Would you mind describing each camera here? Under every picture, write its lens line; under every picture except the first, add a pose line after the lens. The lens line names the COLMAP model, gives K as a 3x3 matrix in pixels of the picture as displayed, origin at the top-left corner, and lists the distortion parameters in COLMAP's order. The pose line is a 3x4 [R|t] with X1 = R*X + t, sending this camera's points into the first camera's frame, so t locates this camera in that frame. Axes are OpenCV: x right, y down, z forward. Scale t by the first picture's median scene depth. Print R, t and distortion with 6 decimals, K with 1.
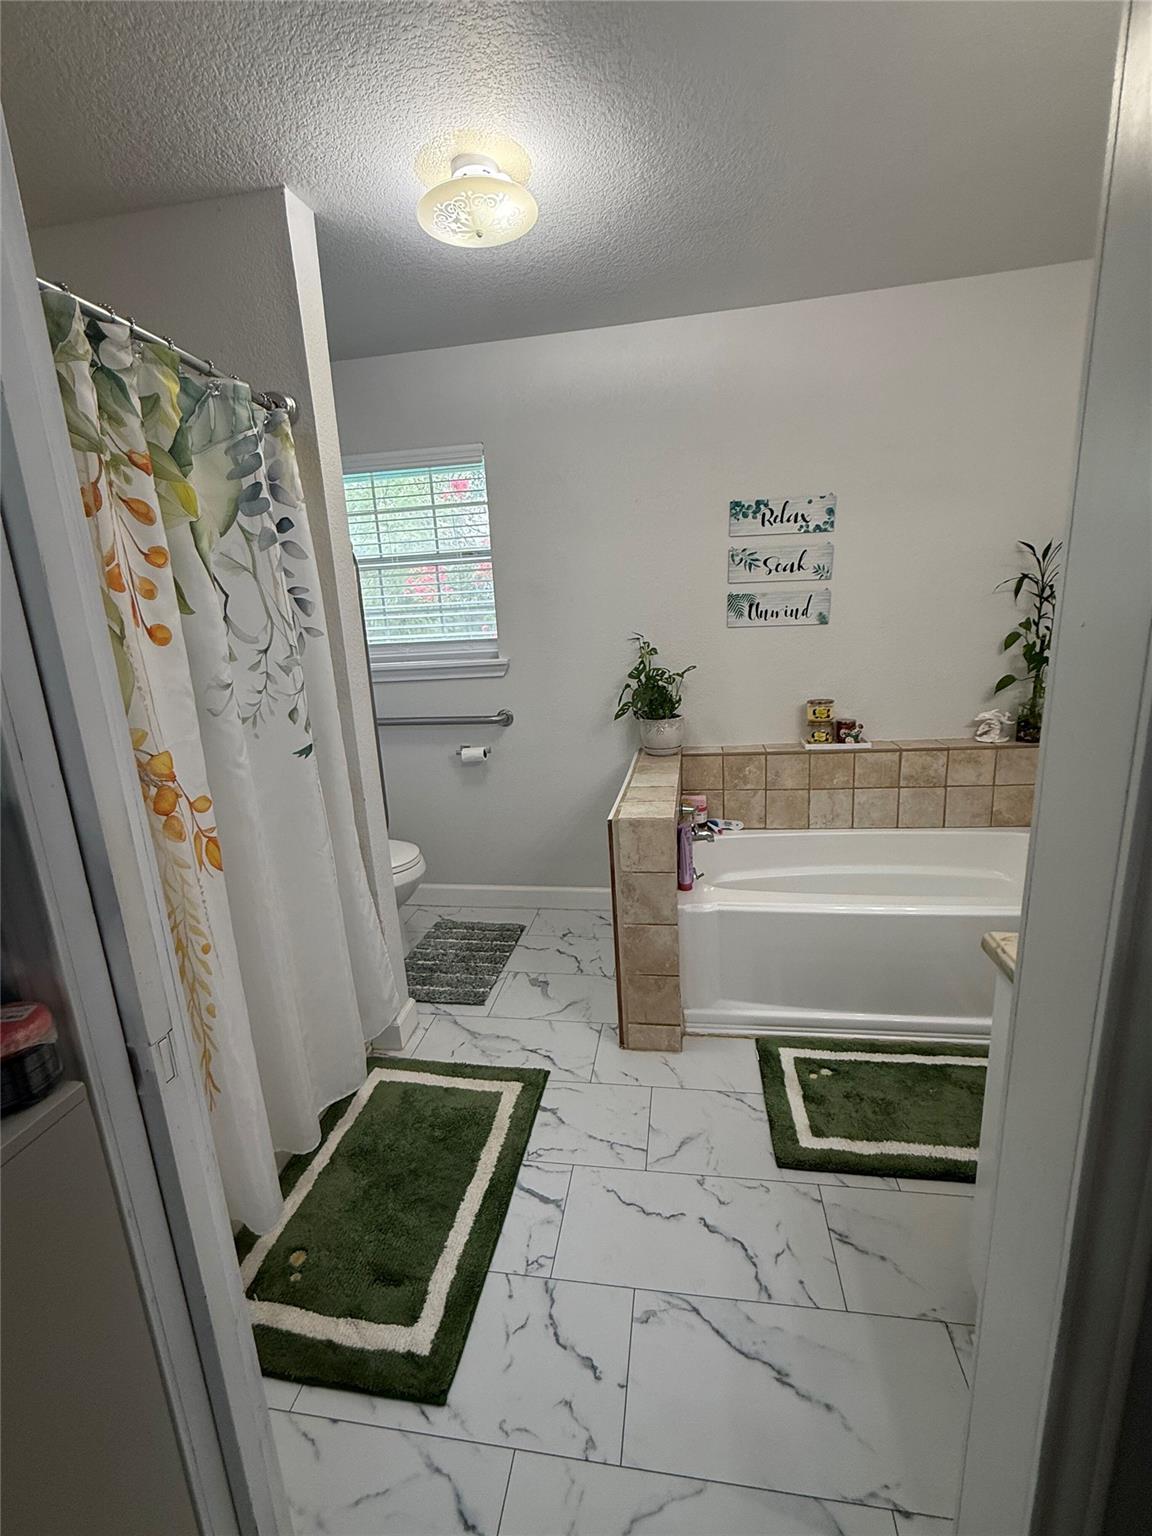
lens RADIAL K [[656.1, 0, 576.0], [0, 656.1, 768.0], [0, 0, 1]] dist [0.002144, -0.000464]
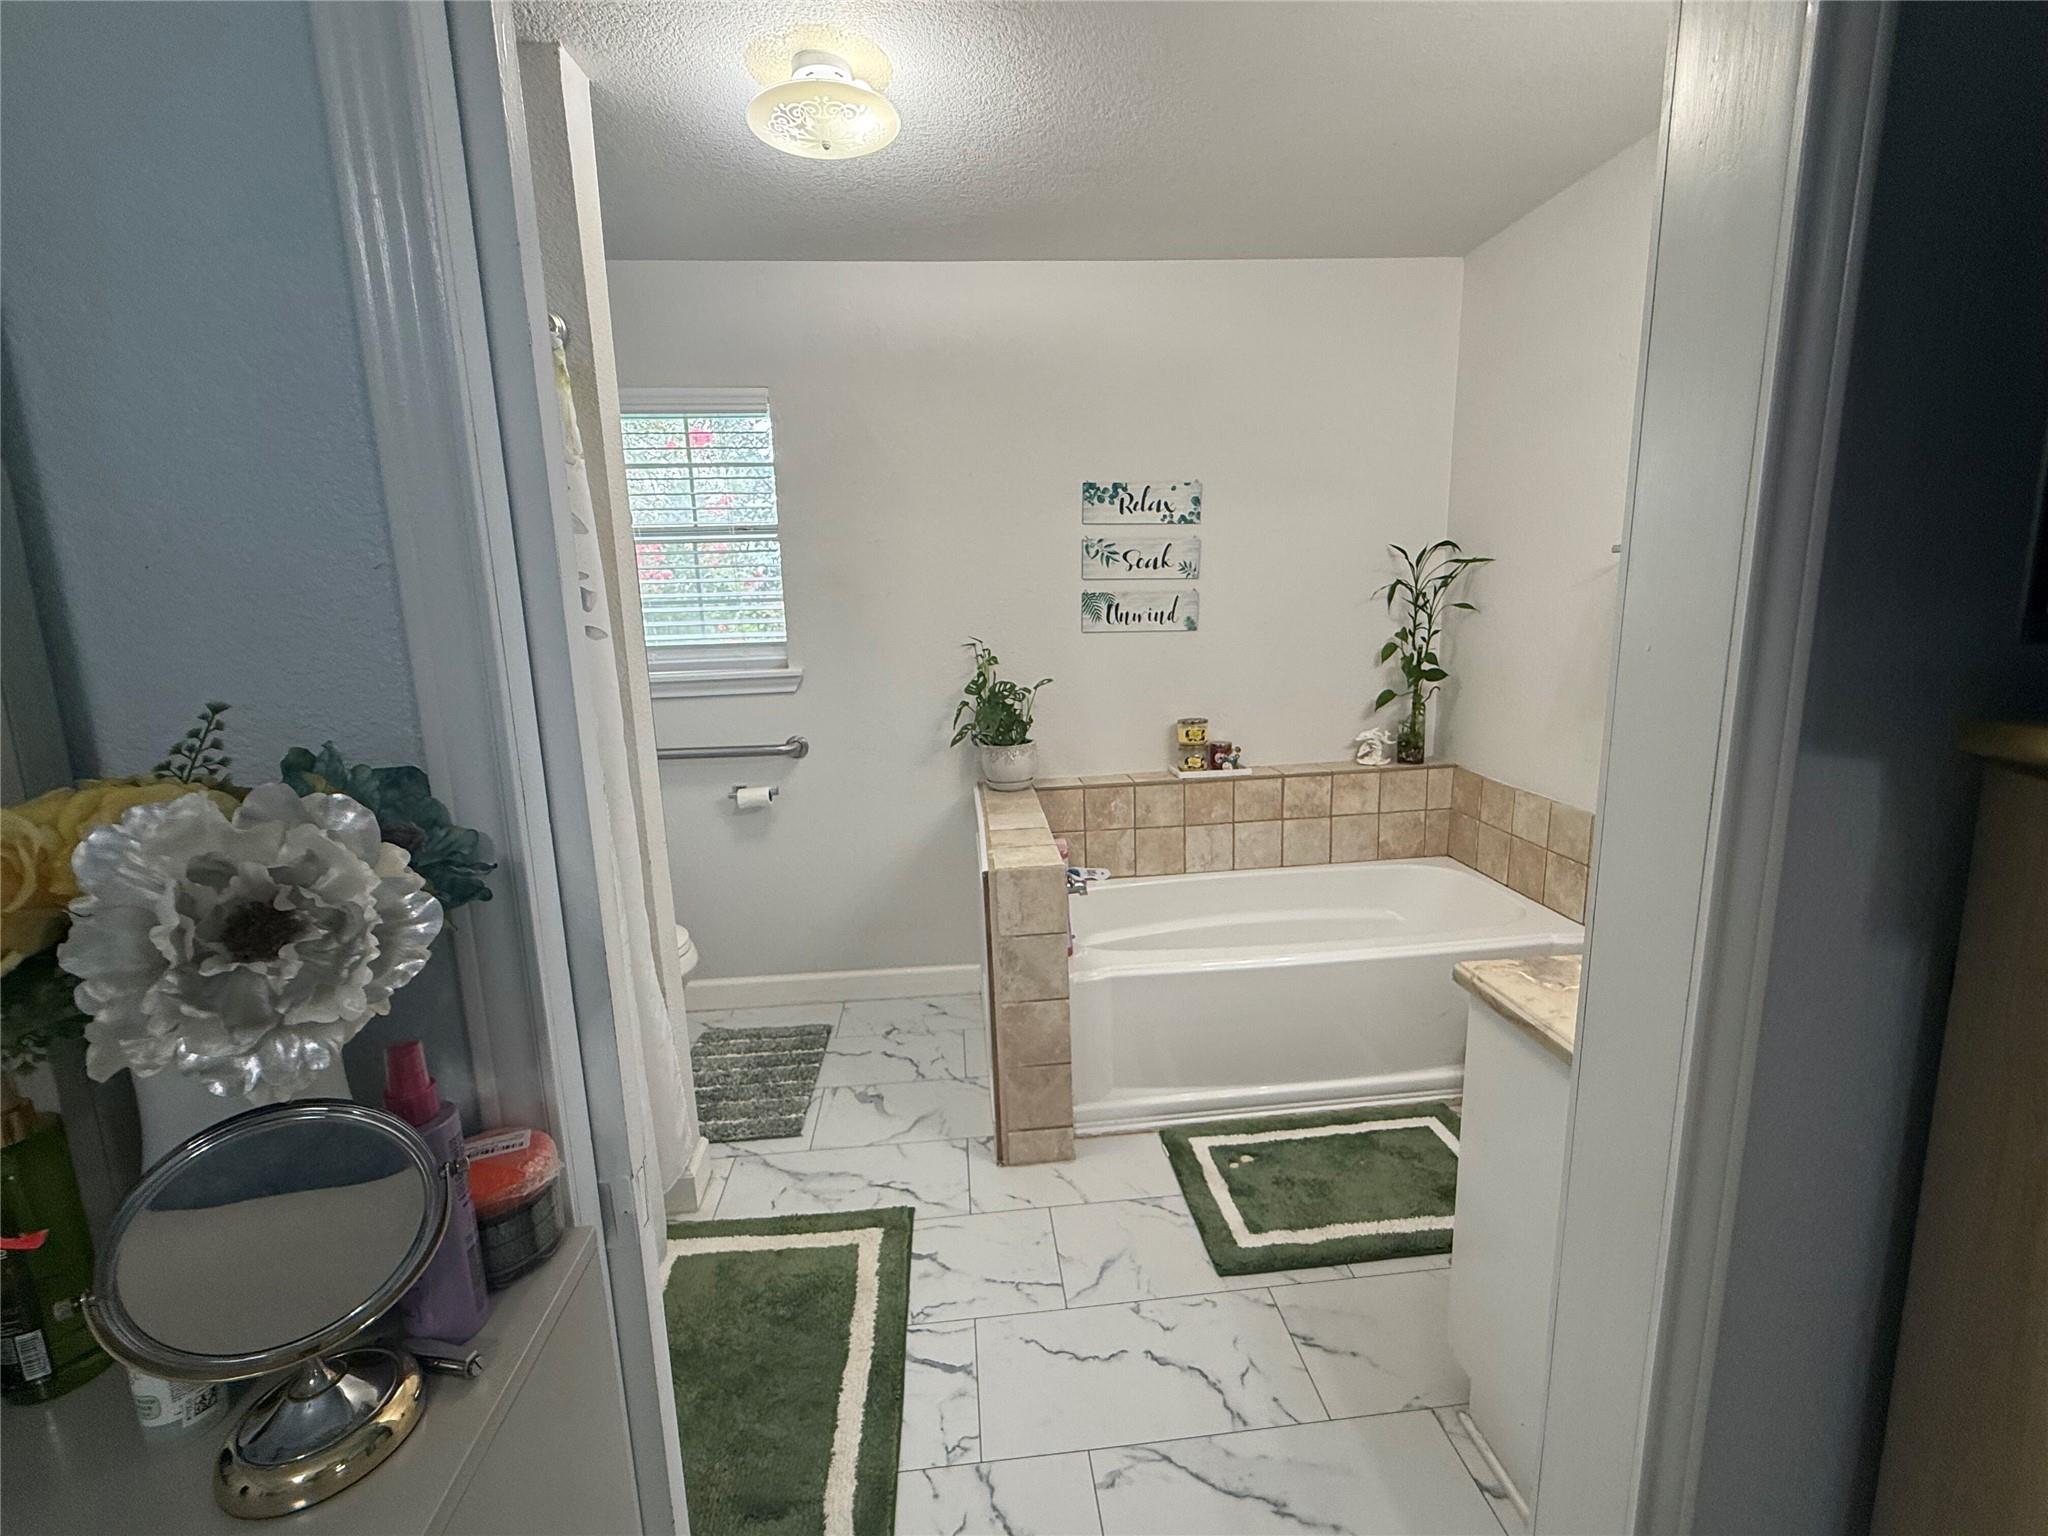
lens RADIAL K [[874.8, 0, 1025.3], [0, 874.8, 765.6], [0, 0, 1]] dist [0.002144, -0.000464]
pose [[0.968325, -0.022545, 0.248673, -0.125042], [0.035674, 0.998190, -0.048416, 0.002770], [-0.247131, 0.055754, 0.967377, -0.034445]]
